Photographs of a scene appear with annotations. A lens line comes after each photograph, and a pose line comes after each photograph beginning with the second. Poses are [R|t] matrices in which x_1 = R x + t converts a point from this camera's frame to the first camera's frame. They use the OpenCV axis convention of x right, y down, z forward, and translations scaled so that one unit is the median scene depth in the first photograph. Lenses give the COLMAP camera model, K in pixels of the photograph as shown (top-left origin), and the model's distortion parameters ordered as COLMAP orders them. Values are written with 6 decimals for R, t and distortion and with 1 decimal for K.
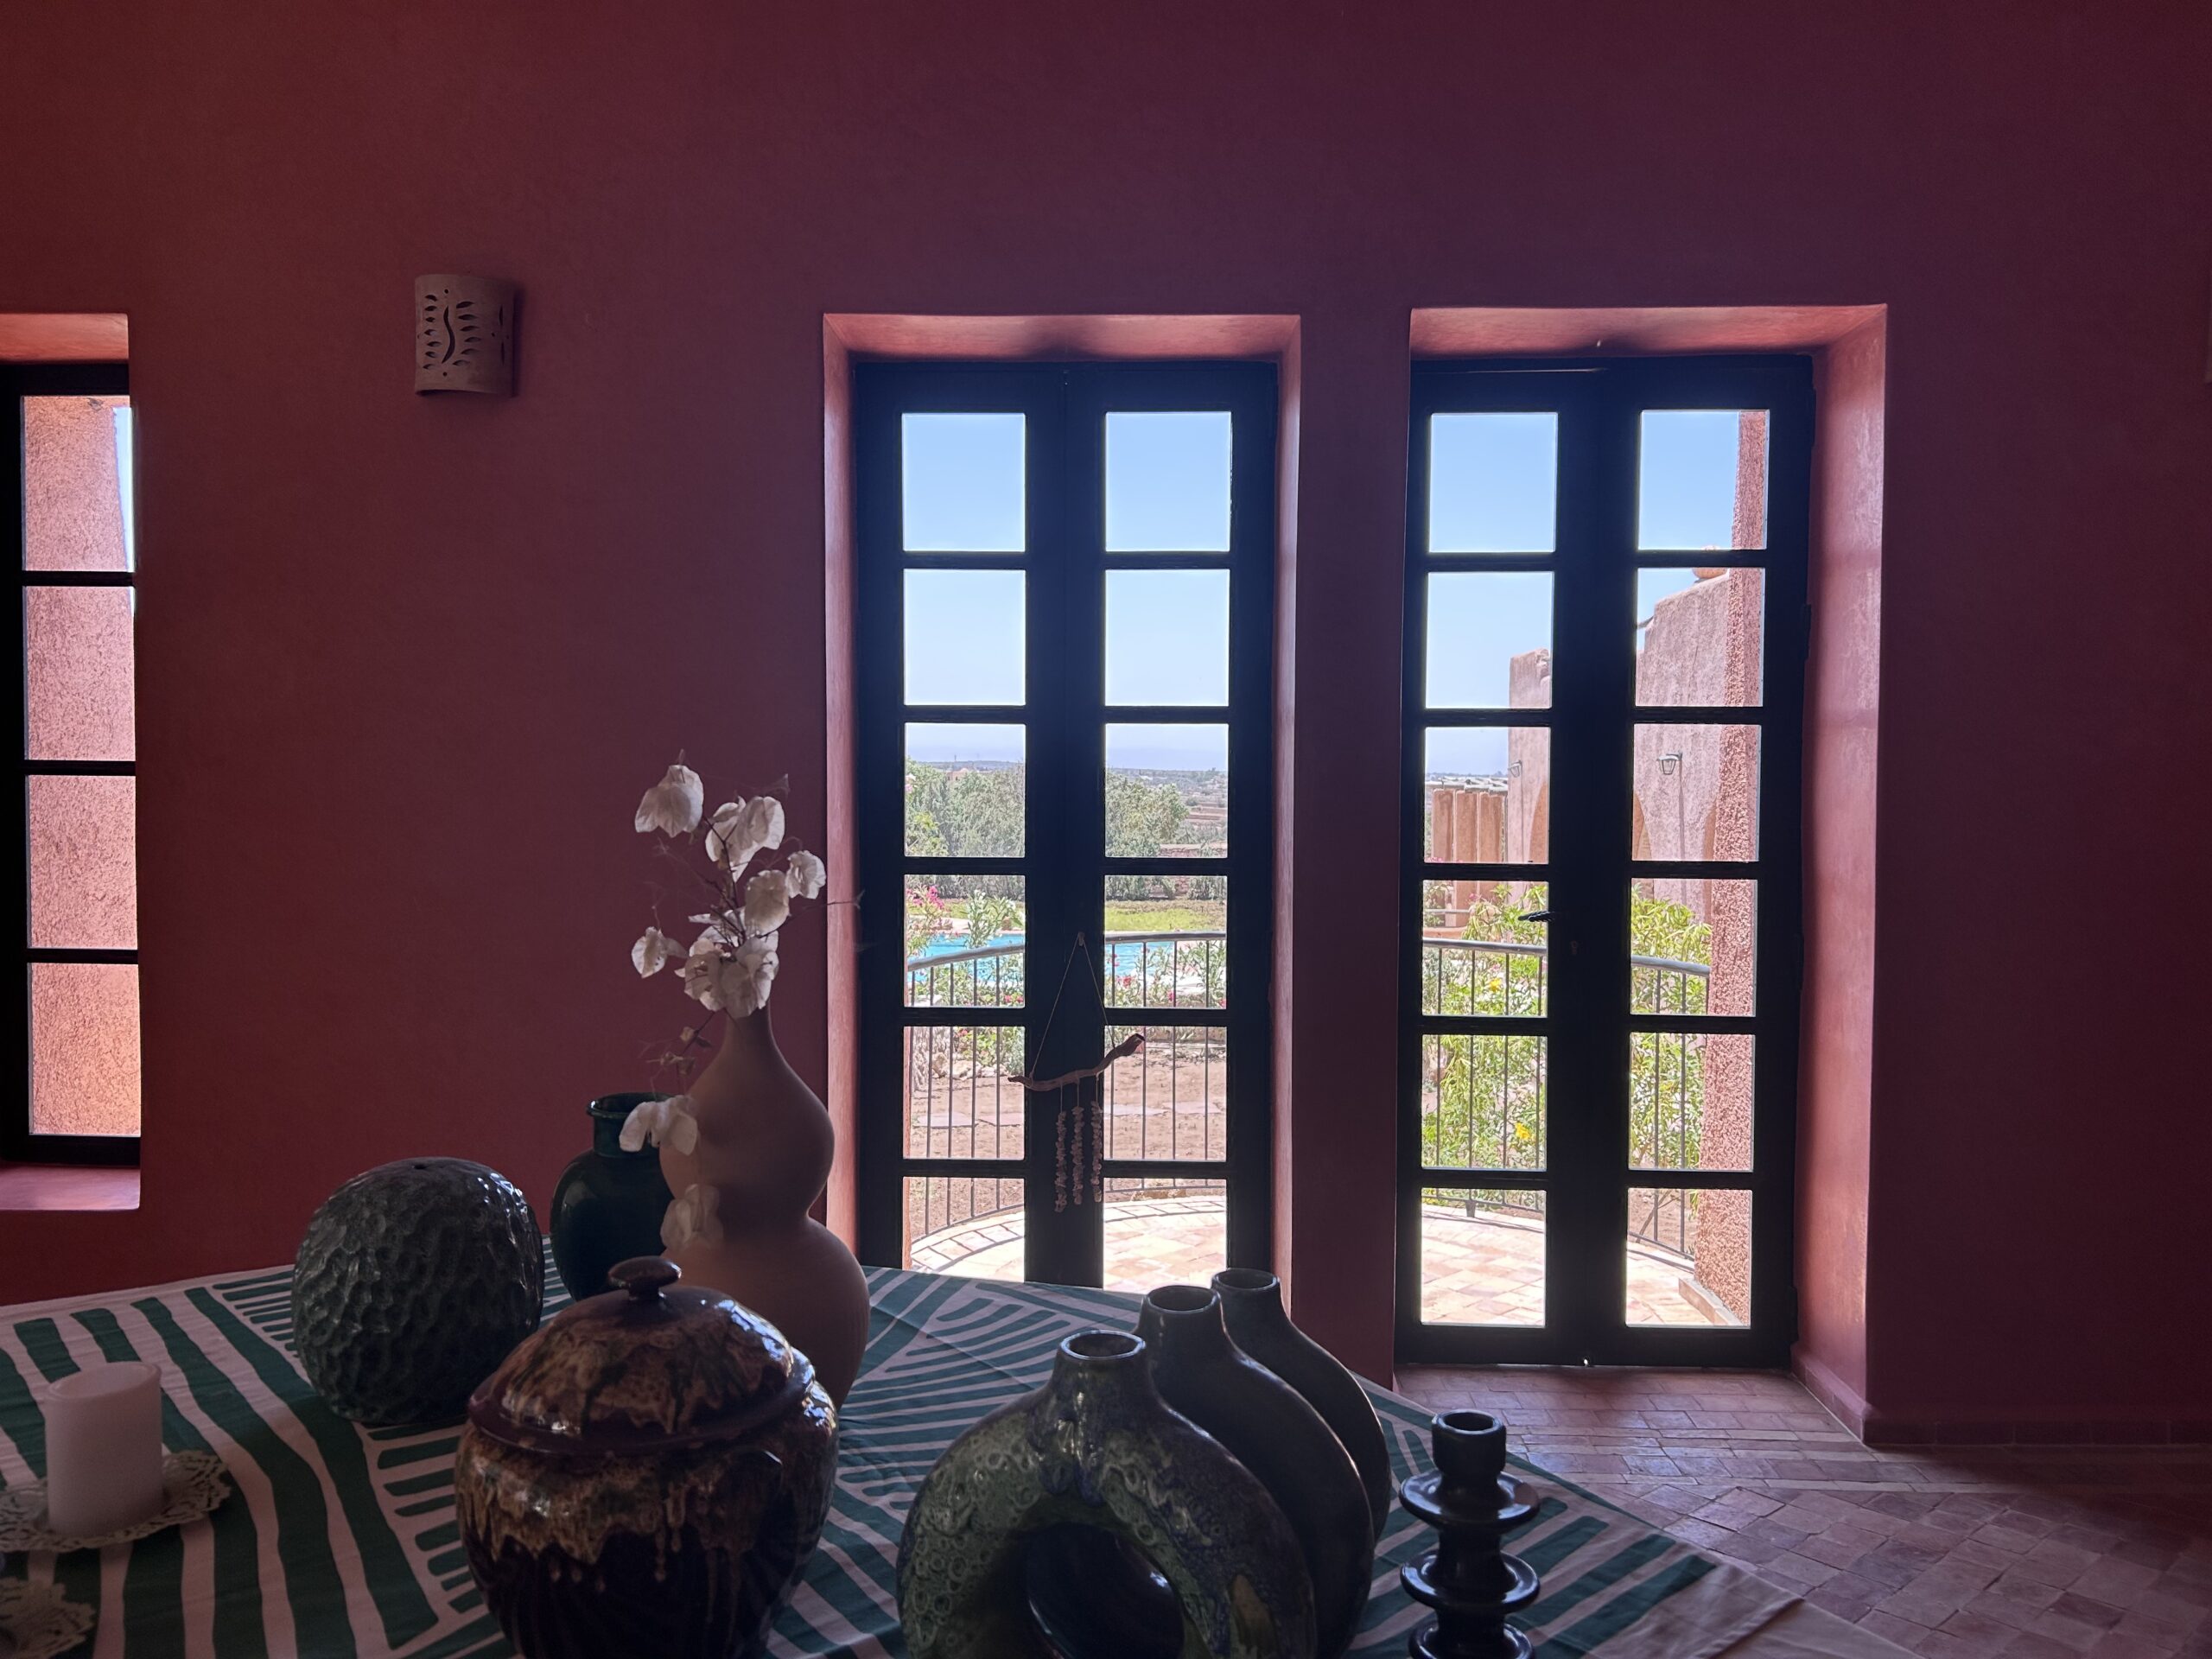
lens RADIAL K [[1688.9, 0, 1109.4], [0, 1688.9, 819.4], [0, 0, 1]] dist [0.048609, -0.051881]
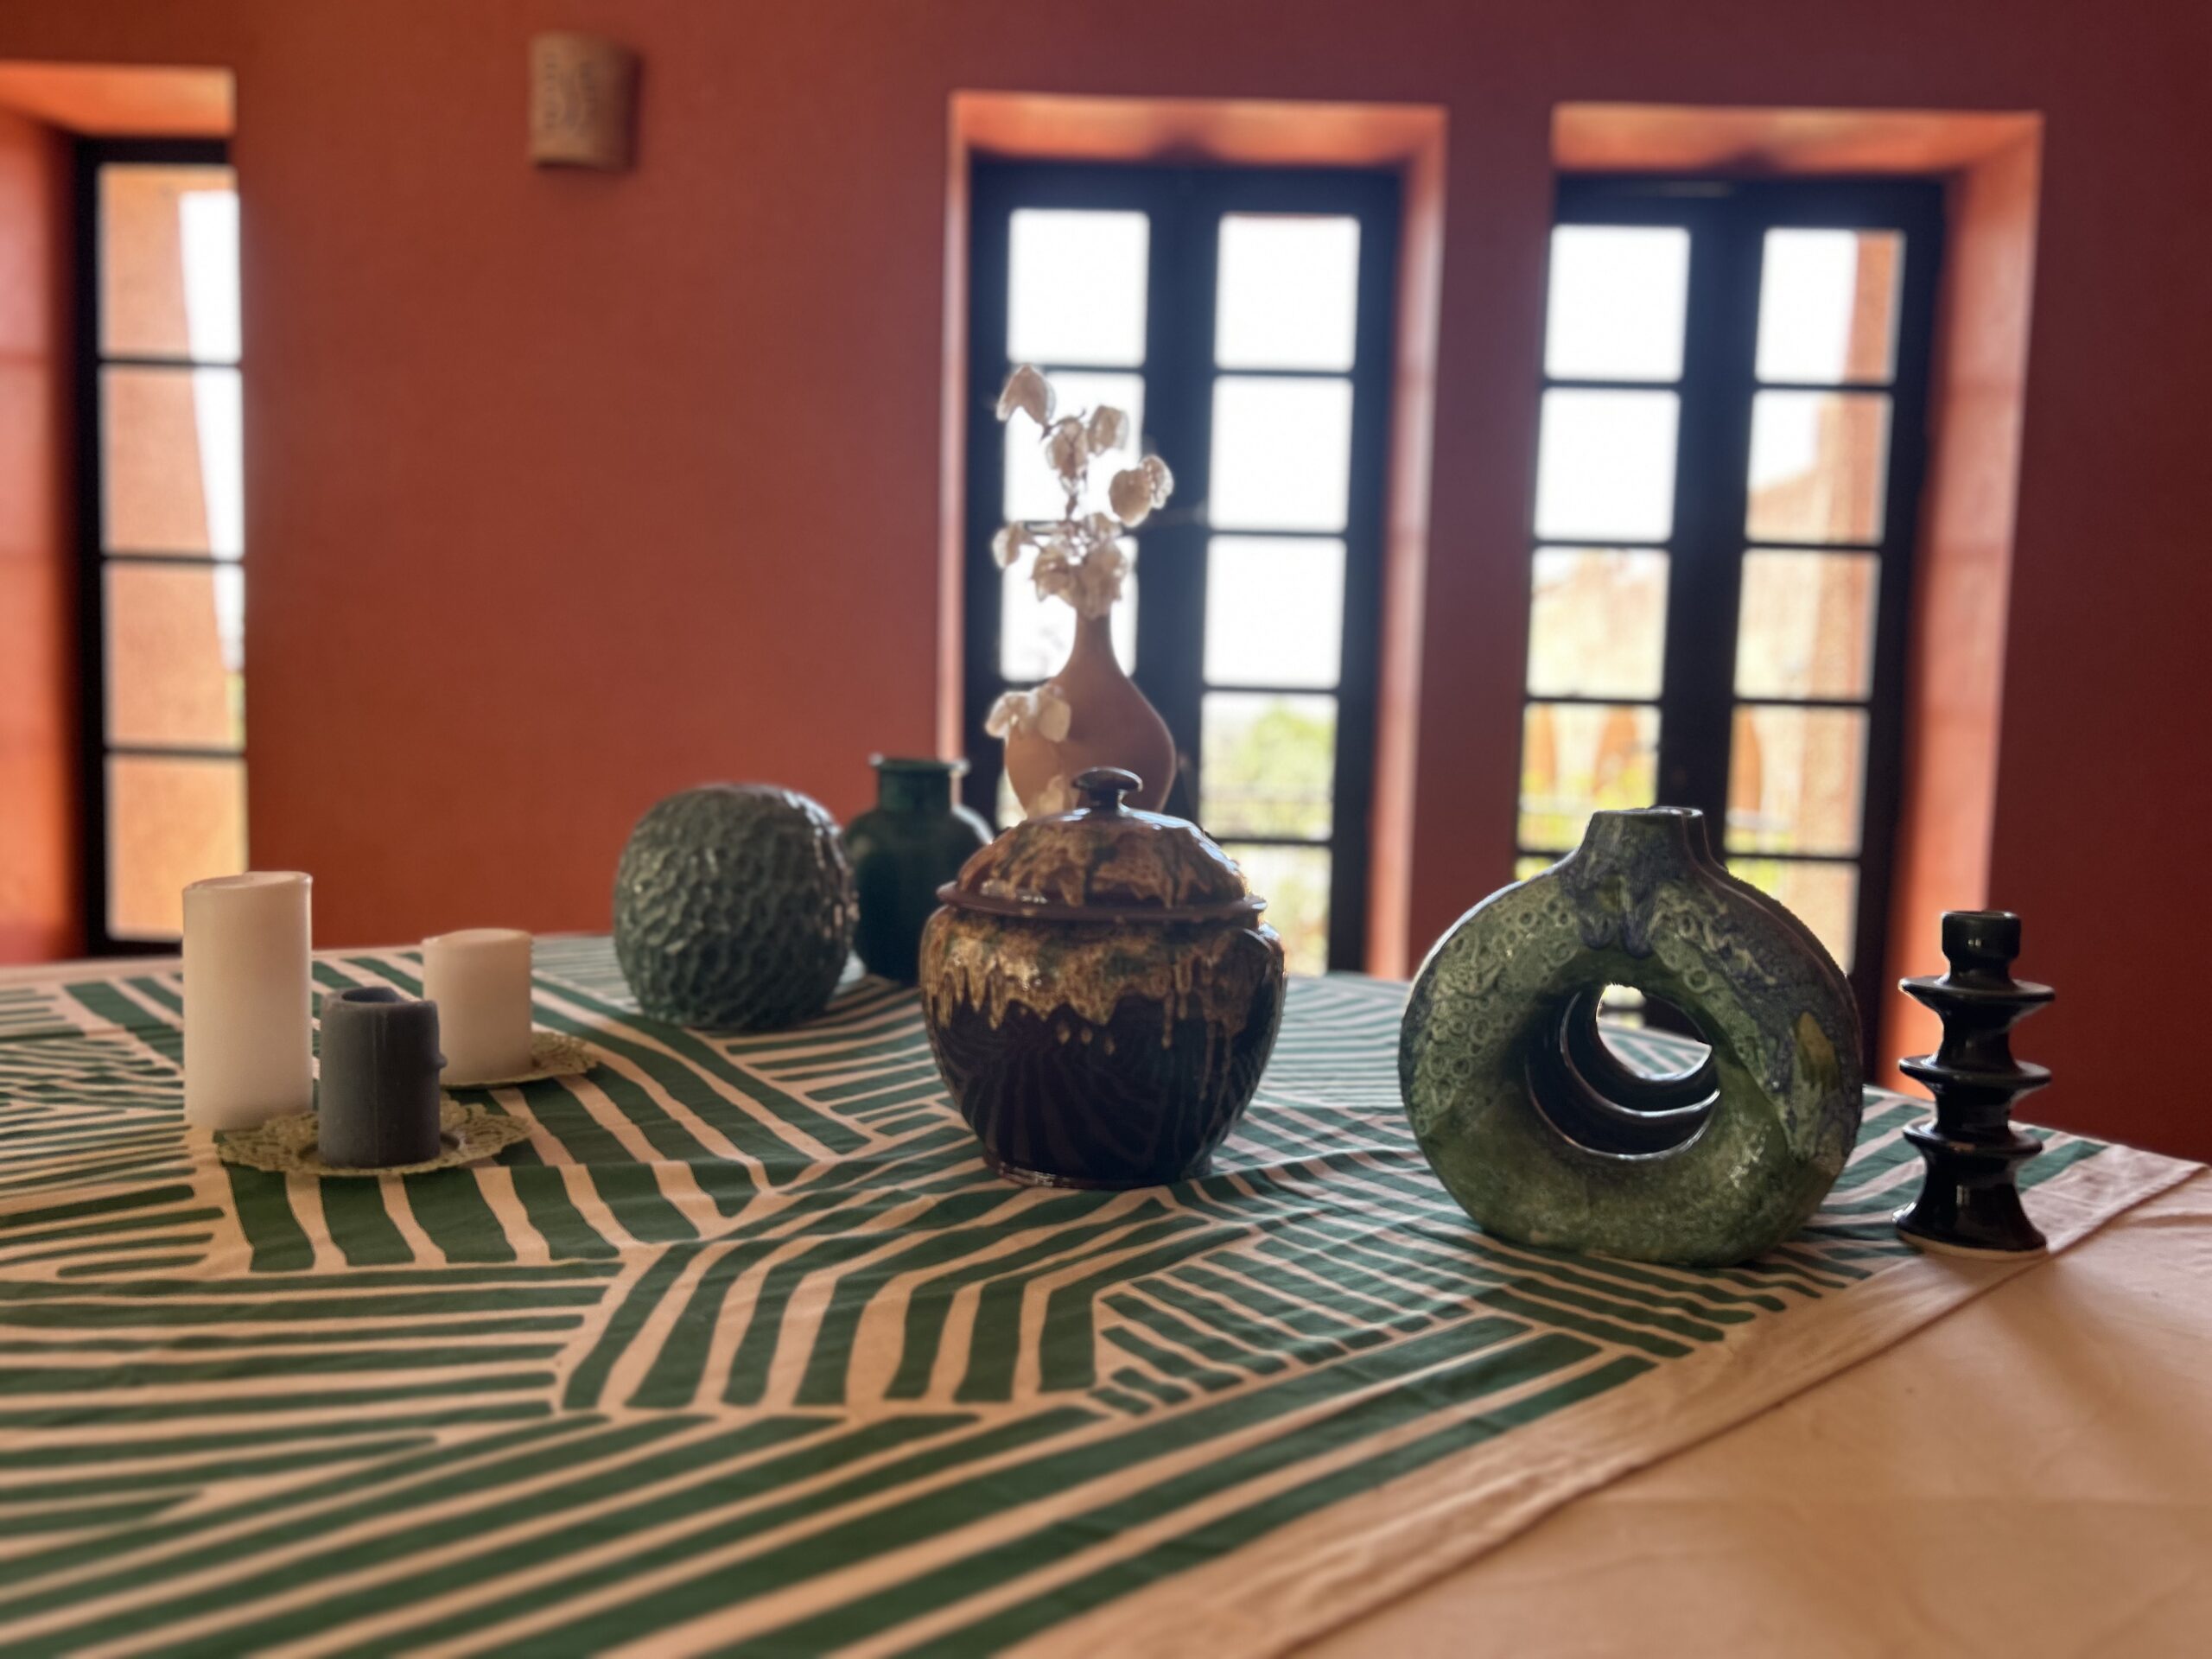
lens RADIAL K [[1688.9, 0, 1102.1], [0, 1688.9, 838.9], [0, 0, 1]] dist [0.048609, -0.051881]
pose [[0.999617, 0.023079, 0.015275, -0.091696], [-0.023822, 0.998445, 0.050393, 0.079596], [-0.014088, -0.050737, 0.998613, 0.006449]]
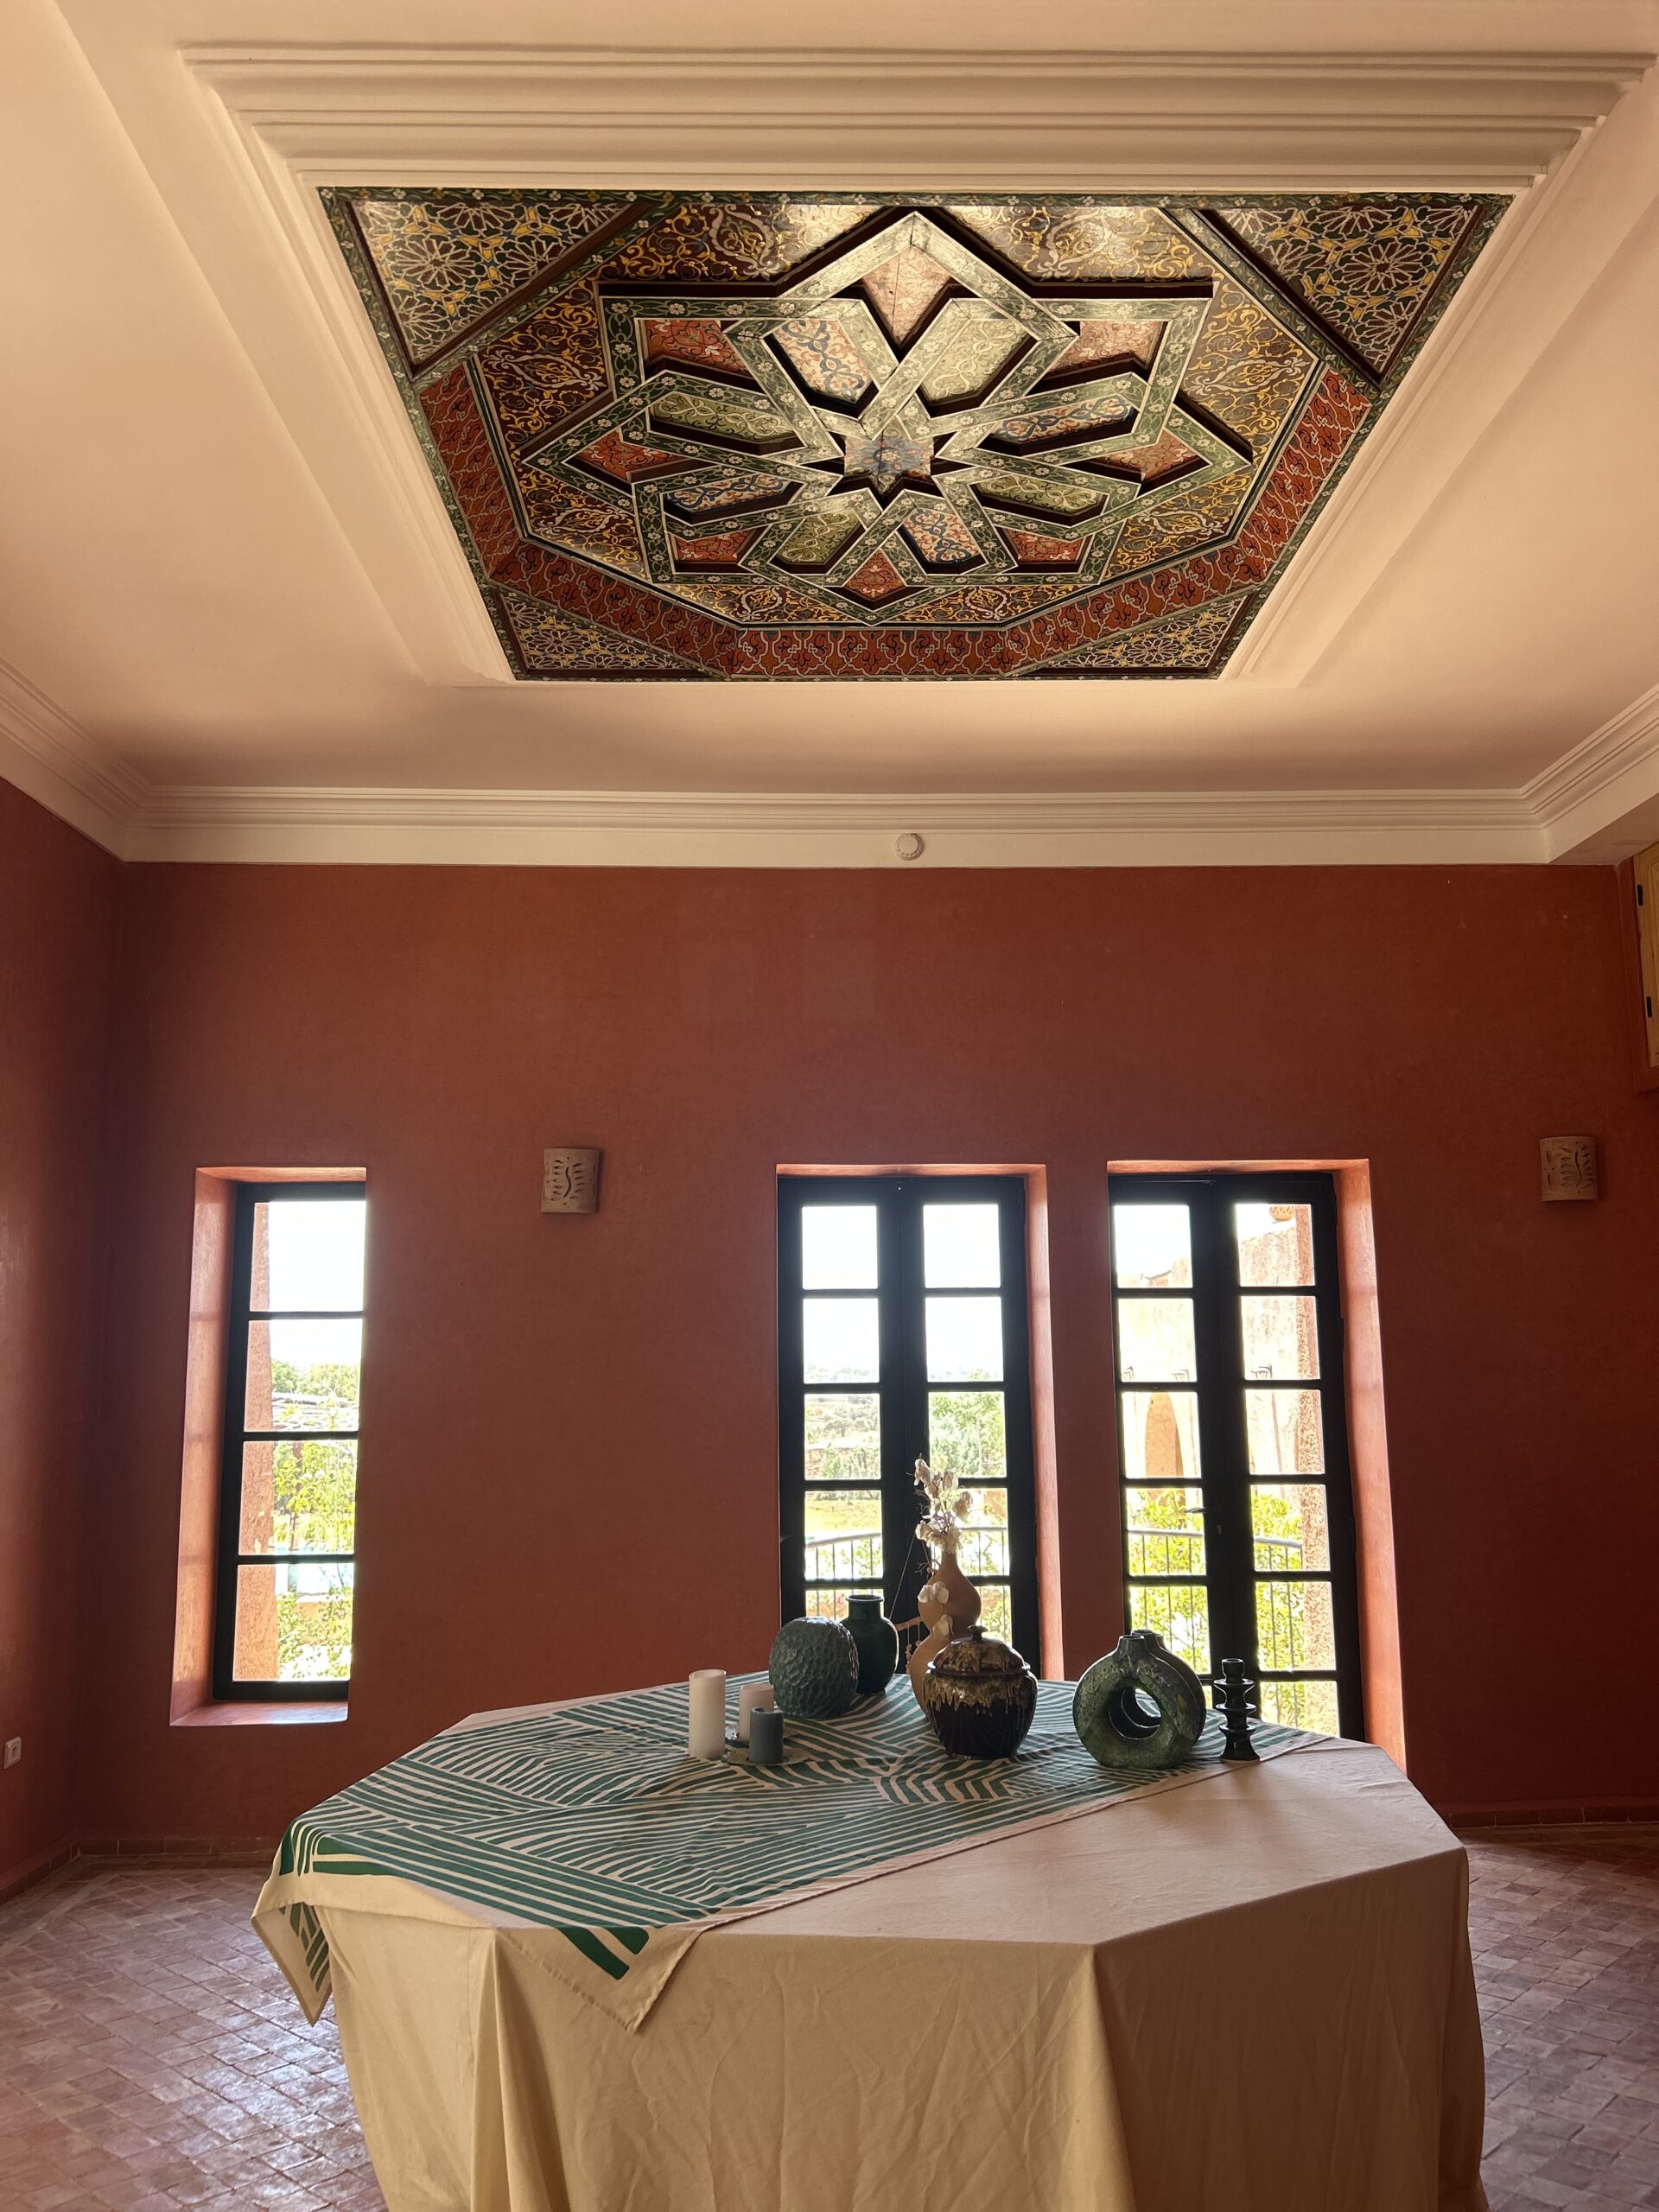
lens RADIAL K [[1688.9, 0, 826.4], [0, 1688.9, 1107.3], [0, 0, 1]] dist [0.048609, -0.051881]
pose [[0.997321, -0.006408, 0.072863, -0.251034], [0.019384, 0.983693, -0.178809, -0.044573], [-0.070529, 0.179743, 0.981182, -0.742746]]
